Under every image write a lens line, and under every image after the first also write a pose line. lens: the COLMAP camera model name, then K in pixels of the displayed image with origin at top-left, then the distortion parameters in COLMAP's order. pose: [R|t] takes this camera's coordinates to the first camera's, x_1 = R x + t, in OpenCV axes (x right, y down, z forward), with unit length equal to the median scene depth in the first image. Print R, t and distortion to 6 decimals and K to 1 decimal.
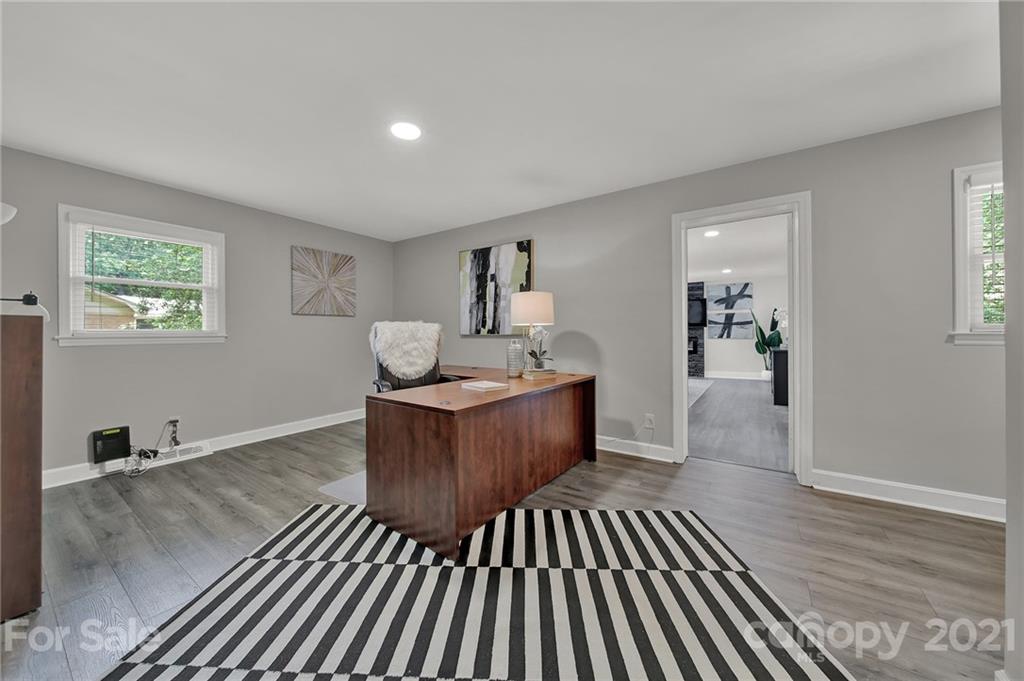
lens RADIAL K [[361.2, 0, 510.2], [0, 361.2, 332.0], [0, 0, 1]] dist [-0.001413, -0.000181]
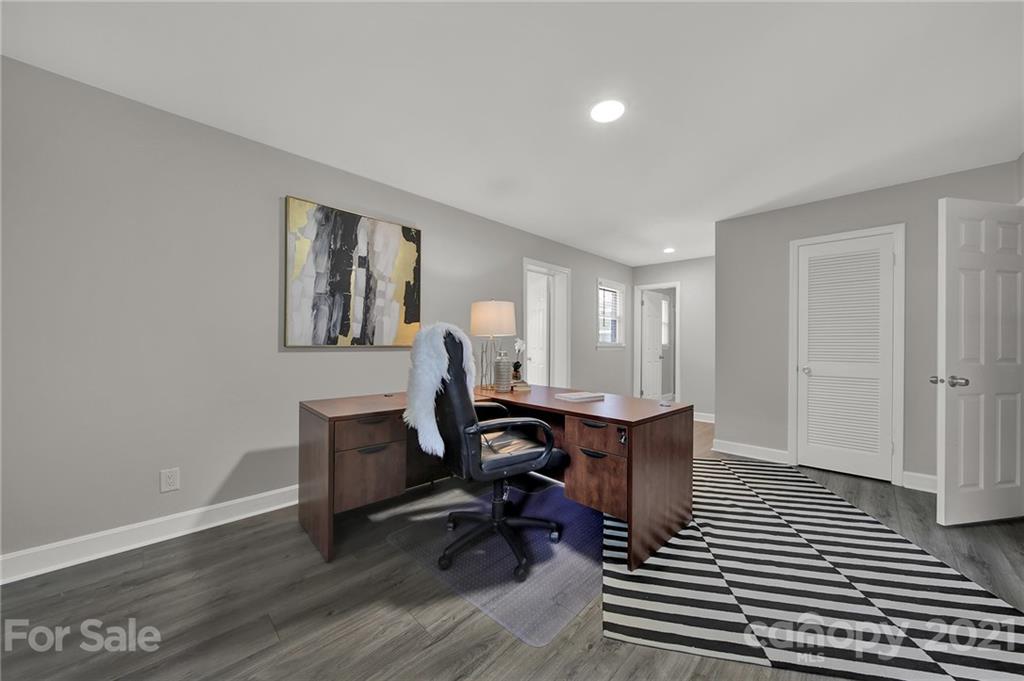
lens RADIAL K [[366.7, 0, 513.8], [0, 366.7, 334.9], [0, 0, 1]] dist [-0.000843, -0.000068]
pose [[0.169083, 0.015662, 0.985477, -0.677148], [-0.026887, 0.999575, -0.011273, -0.012979], [-0.985235, -0.024591, 0.169432, 0.597838]]
